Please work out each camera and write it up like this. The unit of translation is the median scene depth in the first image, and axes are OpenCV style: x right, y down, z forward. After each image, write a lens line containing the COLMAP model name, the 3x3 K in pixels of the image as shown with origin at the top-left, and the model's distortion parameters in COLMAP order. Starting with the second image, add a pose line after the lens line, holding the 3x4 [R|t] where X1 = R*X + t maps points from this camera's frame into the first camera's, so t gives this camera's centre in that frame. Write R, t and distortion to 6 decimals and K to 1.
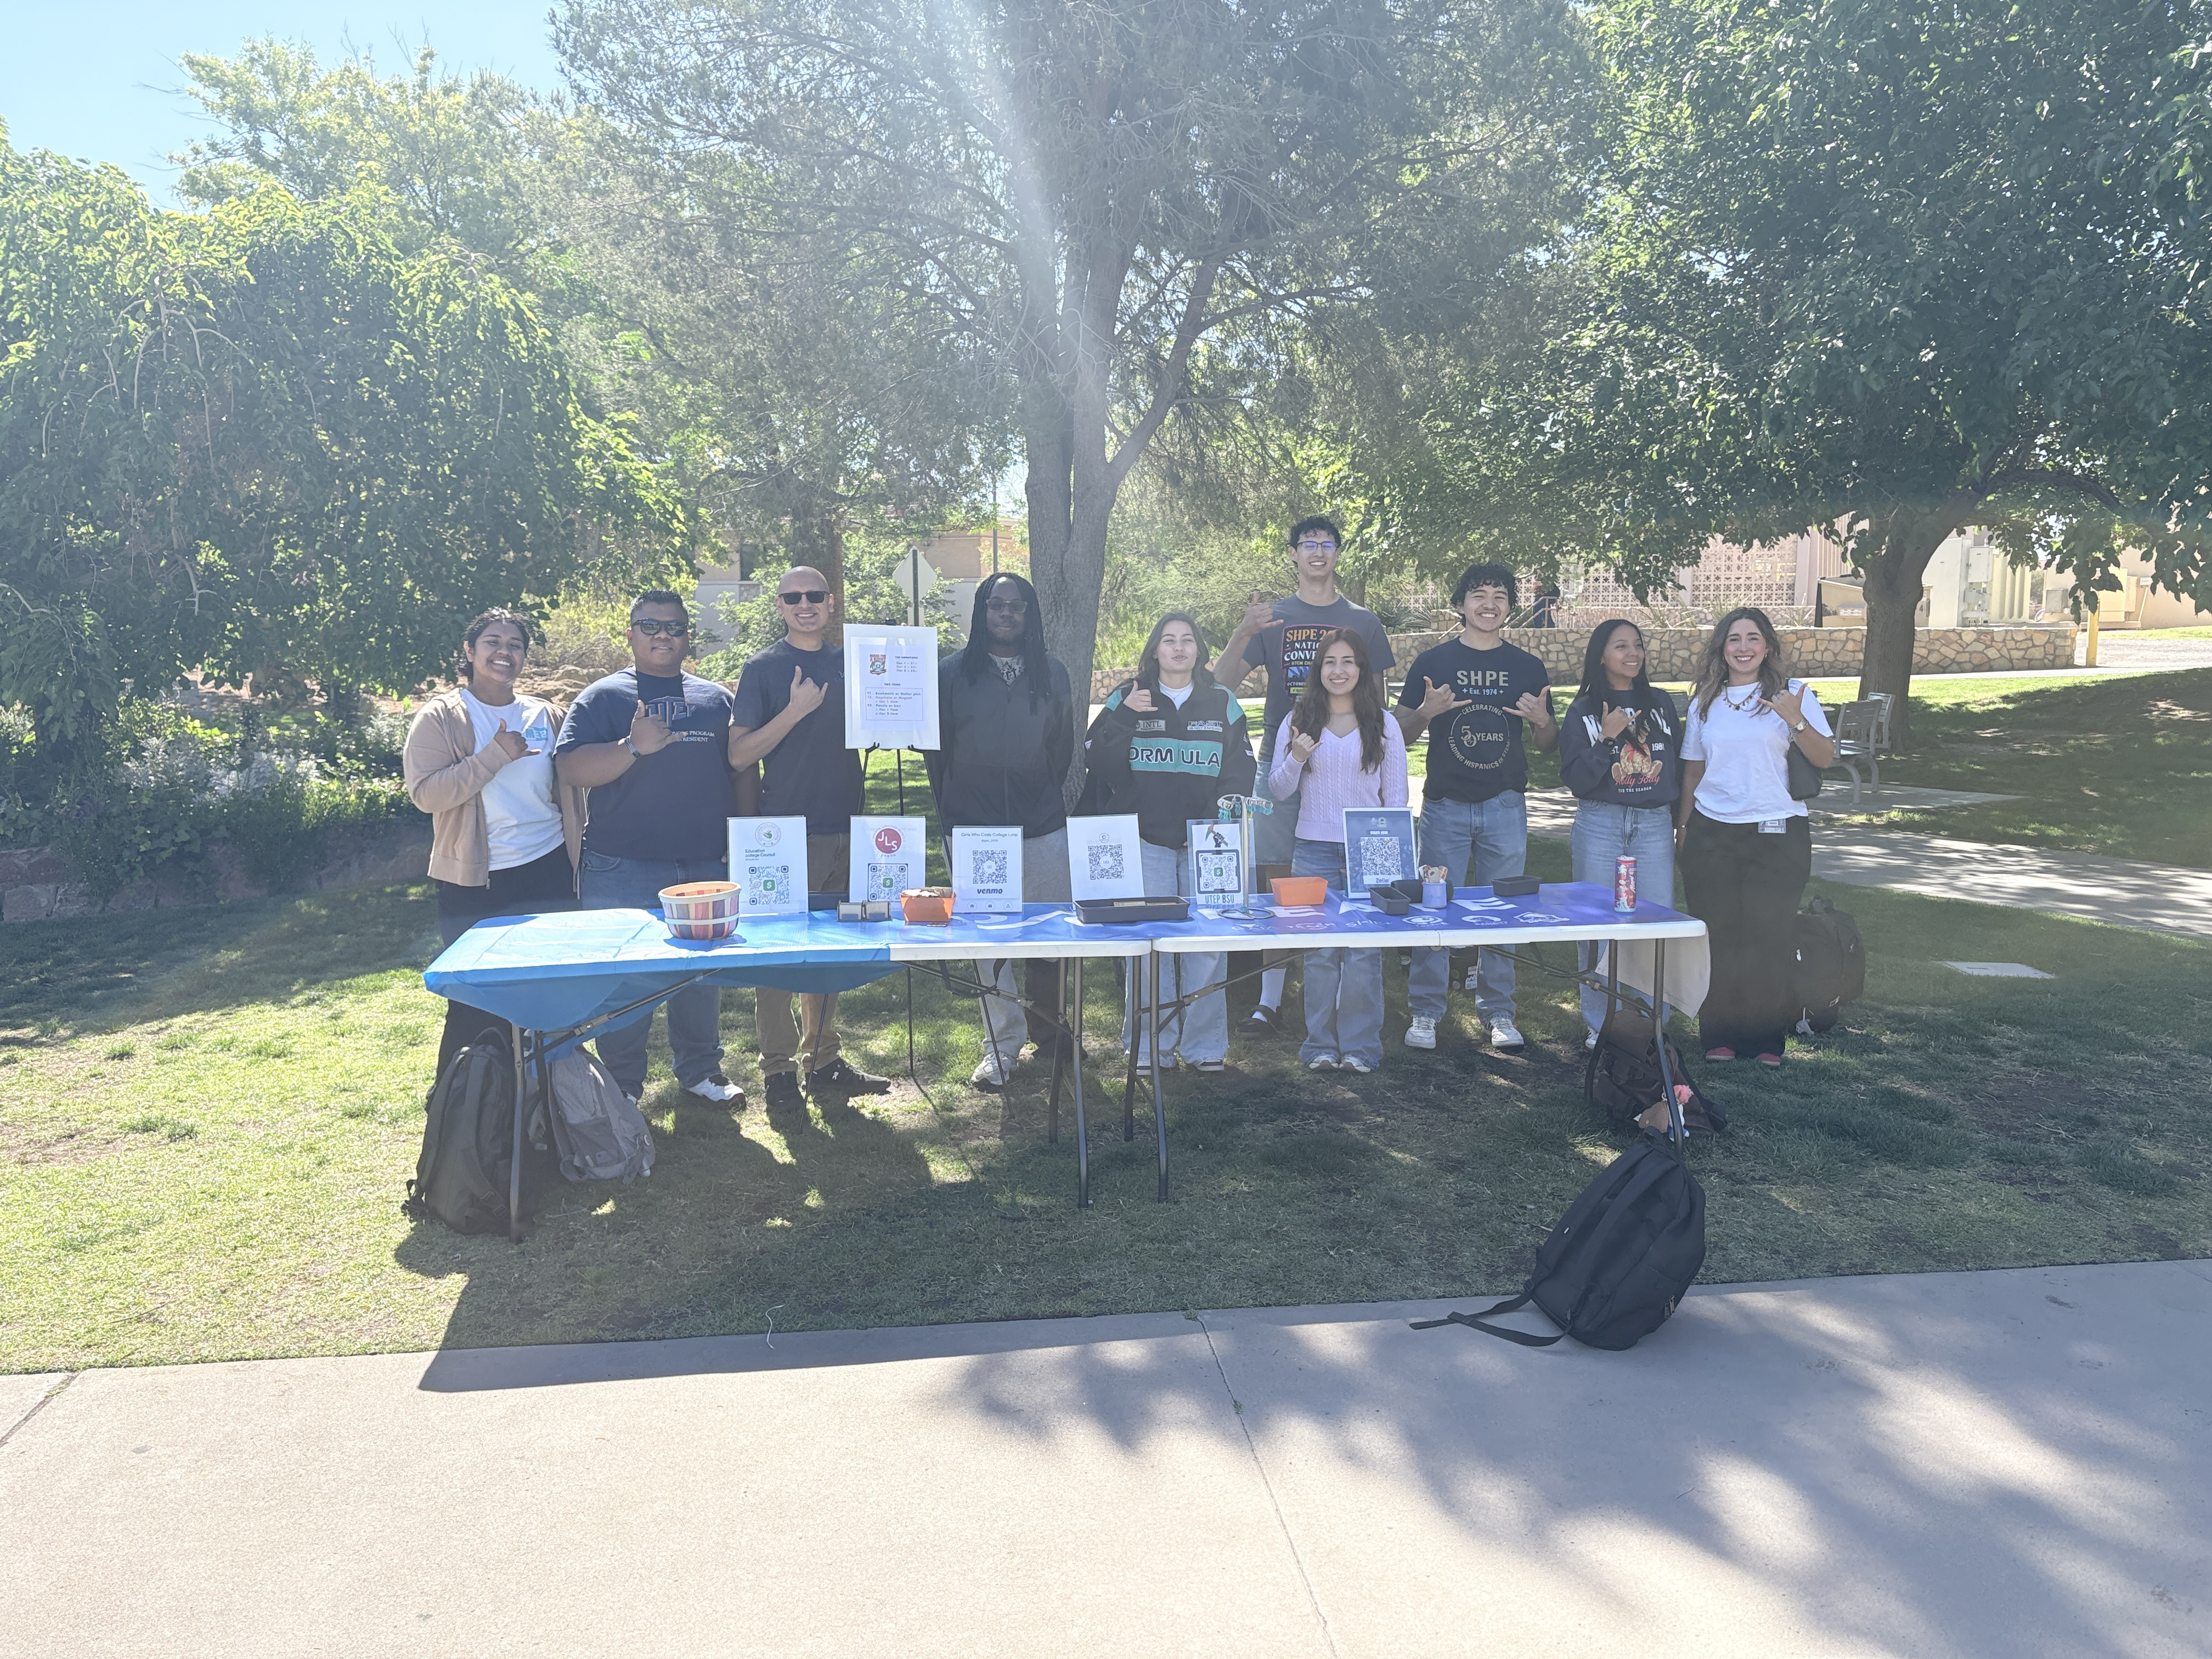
lens RADIAL K [[1653.1, 0, 1102.8], [0, 1653.1, 821.7], [0, 0, 1]] dist [-0.012562, -0.008204]
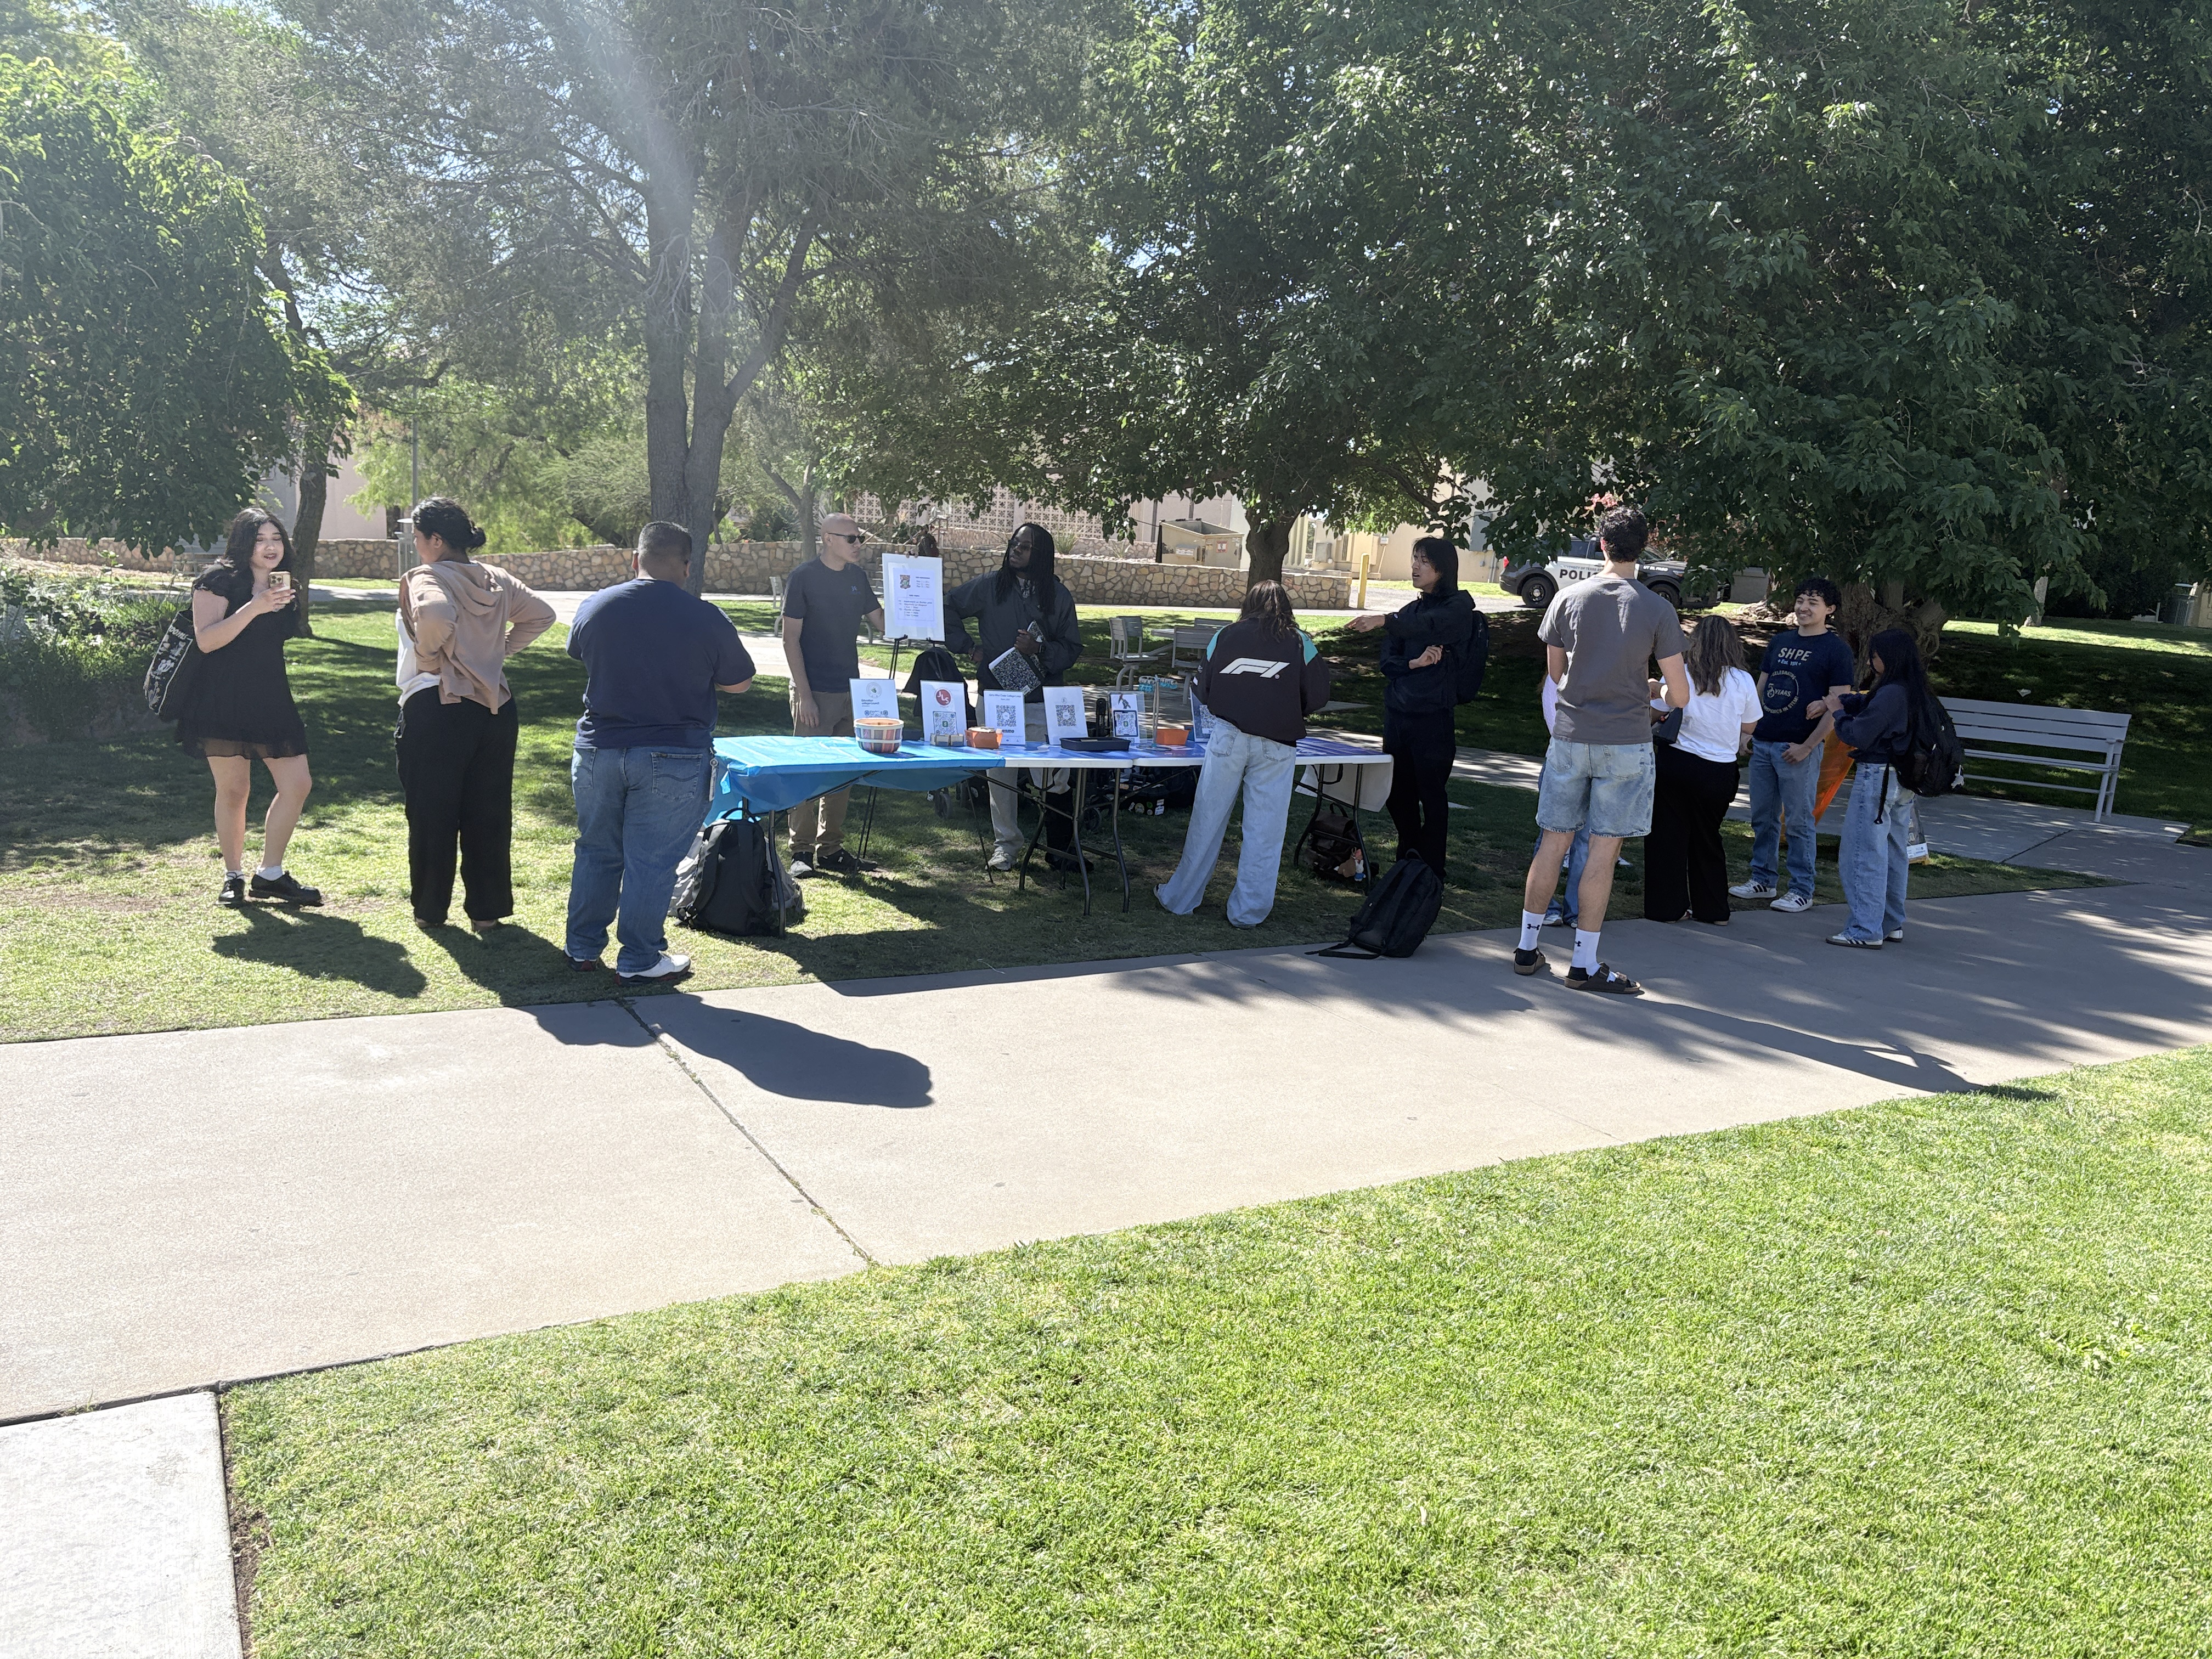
lens RADIAL K [[1653.1, 0, 1106.9], [0, 1653.1, 835.1], [0, 0, 1]] dist [-0.012562, -0.008204]
pose [[0.908661, -0.000011, 0.417536, -0.639179], [-0.028097, 0.997732, 0.061172, 0.041367], [-0.416589, -0.067316, 0.906599, -0.499688]]
